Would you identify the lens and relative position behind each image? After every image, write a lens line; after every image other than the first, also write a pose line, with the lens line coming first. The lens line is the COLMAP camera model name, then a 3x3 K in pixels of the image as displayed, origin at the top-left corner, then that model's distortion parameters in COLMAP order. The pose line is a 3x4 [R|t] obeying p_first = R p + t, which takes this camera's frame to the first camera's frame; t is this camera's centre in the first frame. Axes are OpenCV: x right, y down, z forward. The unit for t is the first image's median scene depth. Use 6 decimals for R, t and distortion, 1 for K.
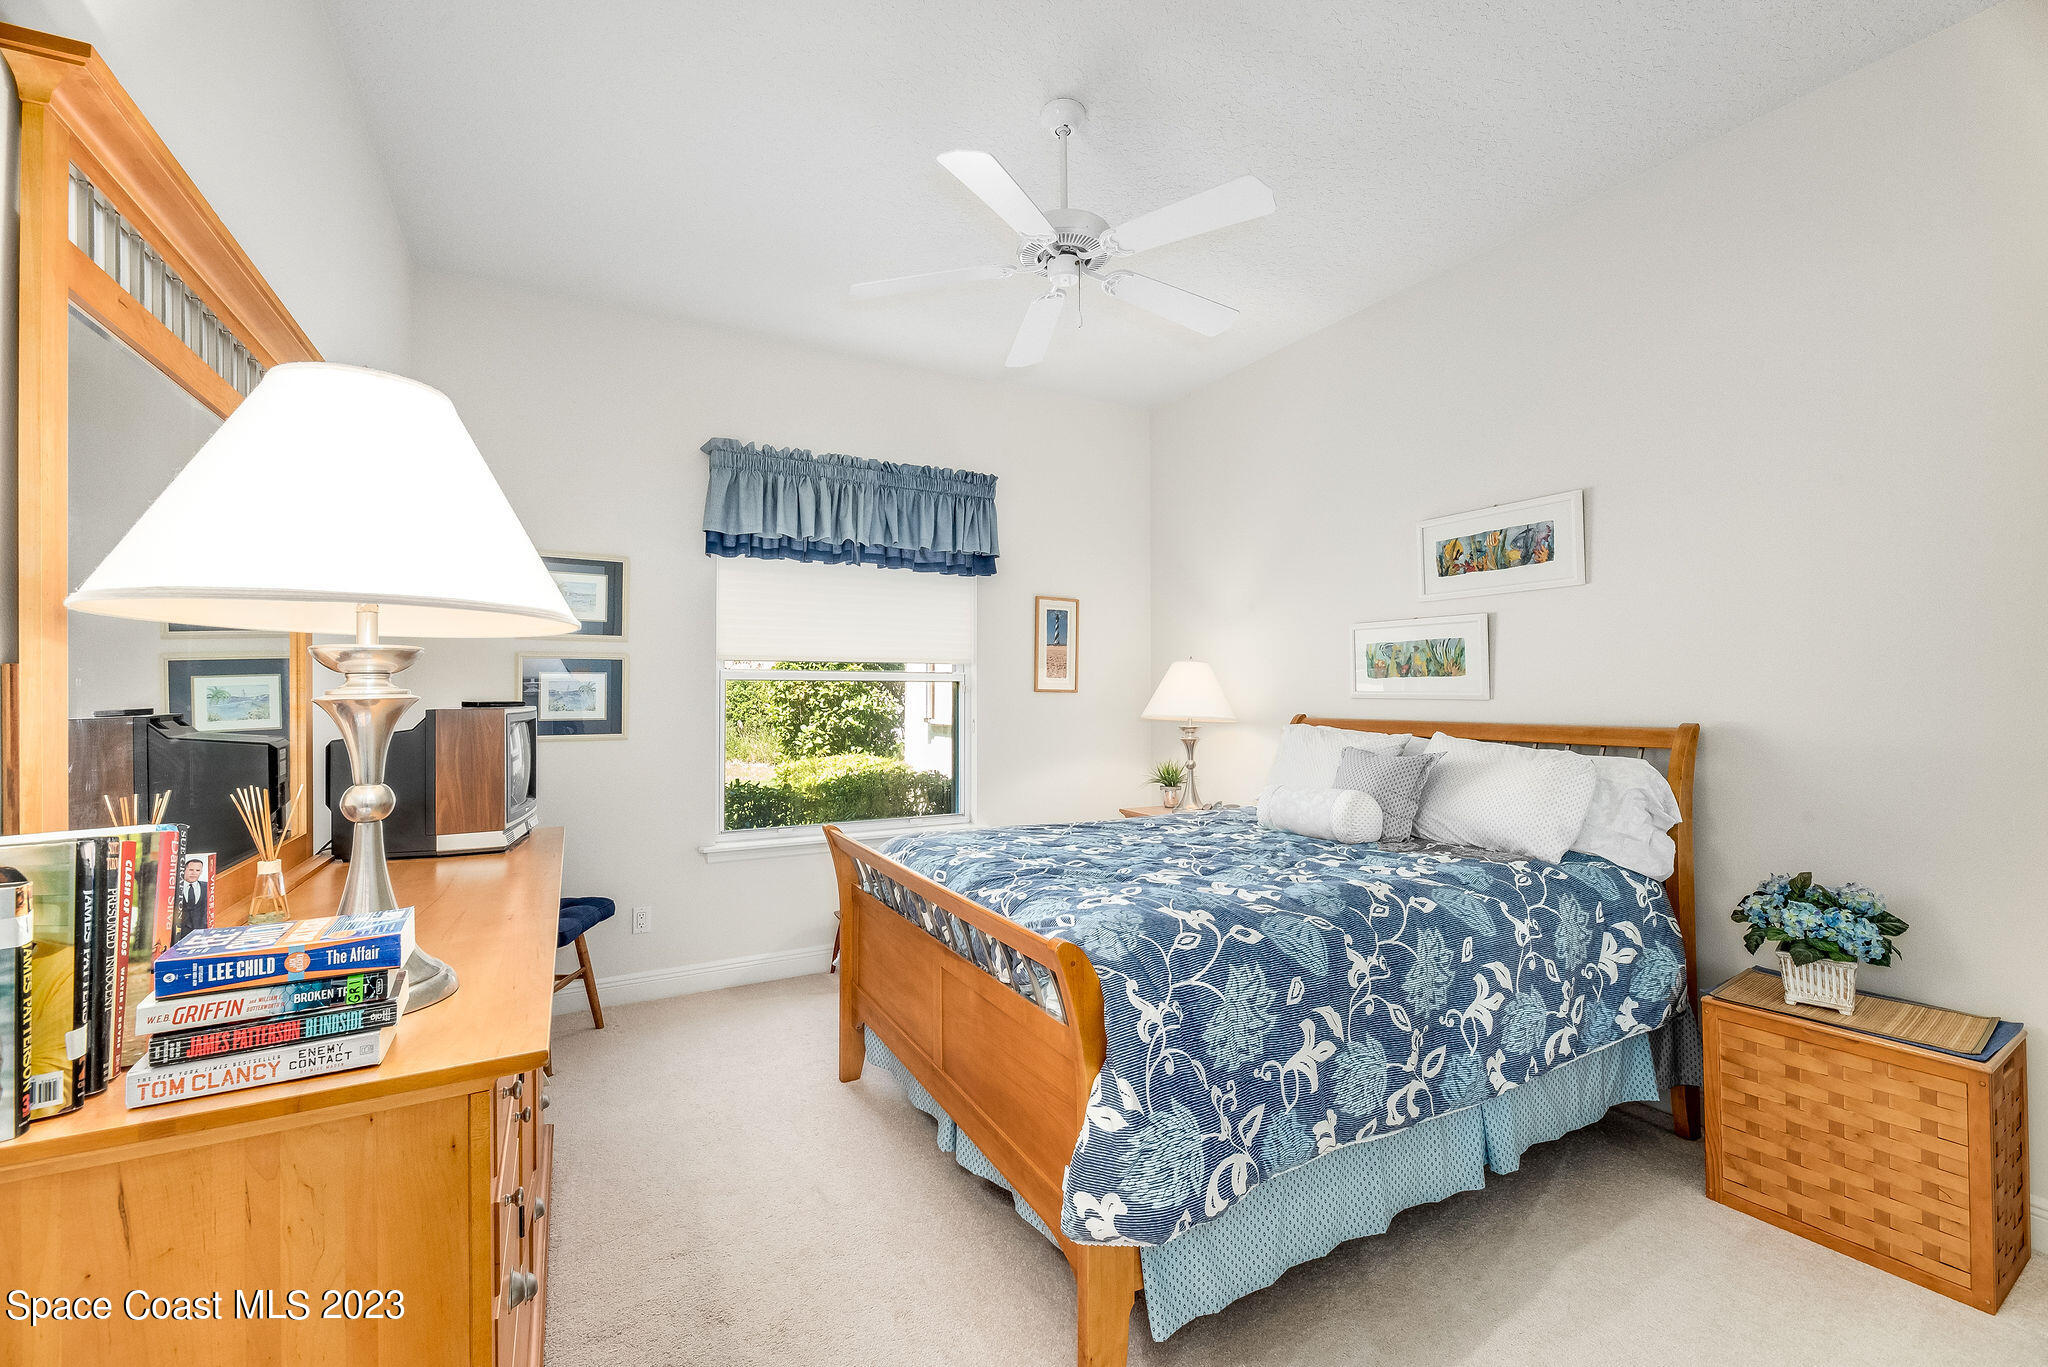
lens RADIAL K [[826.7, 0, 1023.8], [0, 826.7, 685.4], [0, 0, 1]] dist [0.005196, -0.002650]
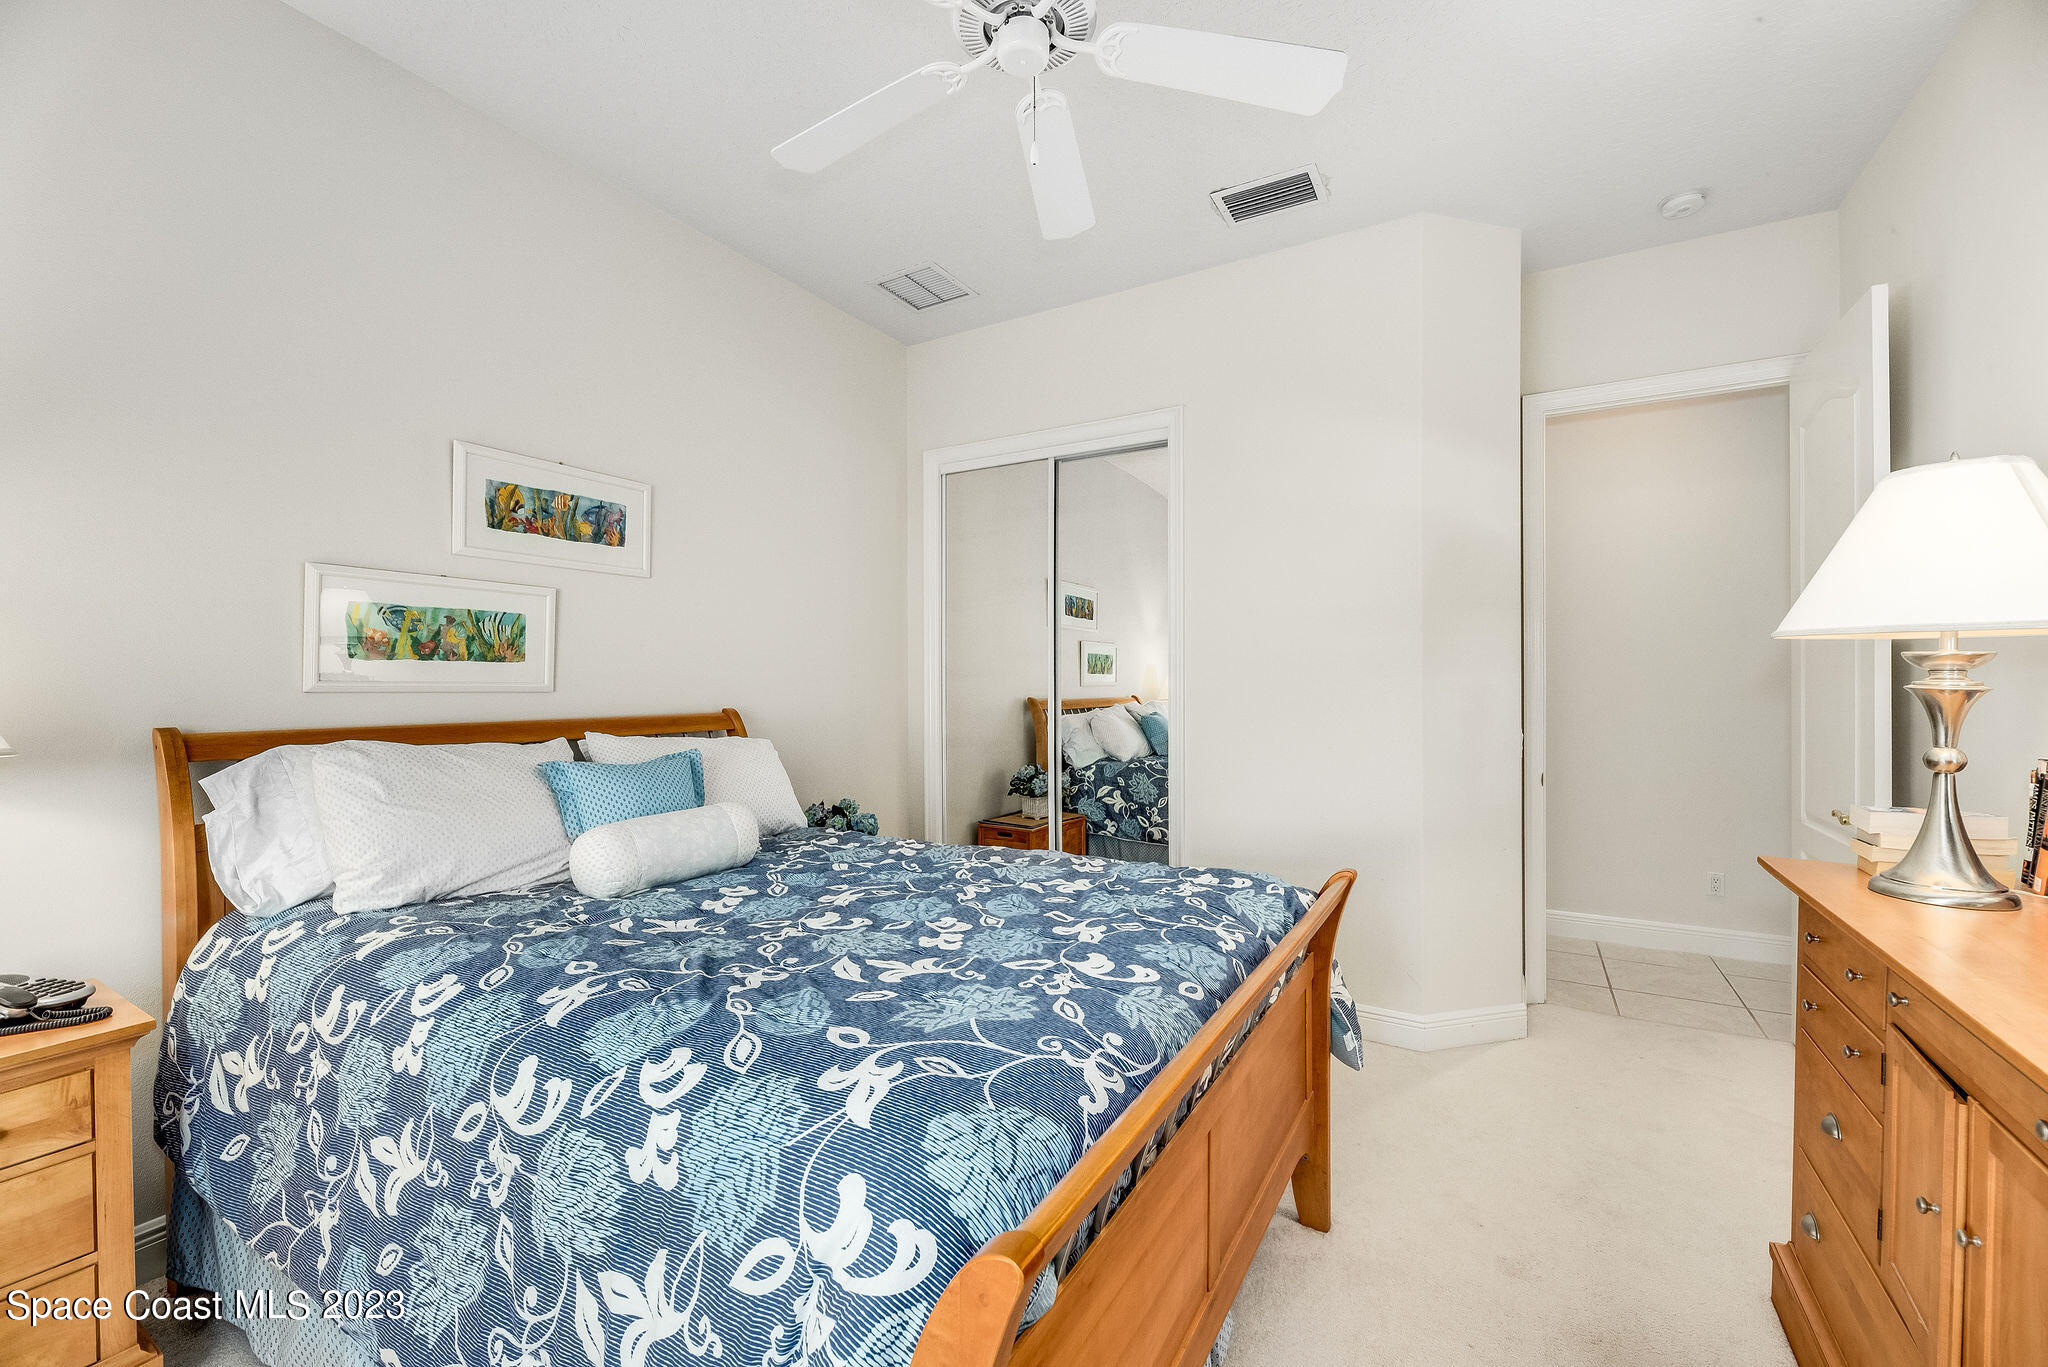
lens RADIAL K [[826.7, 0, 1025.0], [0, 826.7, 686.5], [0, 0, 1]] dist [0.005196, -0.002650]
pose [[-0.519522, -0.000605, 0.854457, -0.385667], [-0.004033, 0.999990, -0.001743, 0.010835], [-0.854447, -0.004352, -0.519520, 0.986191]]
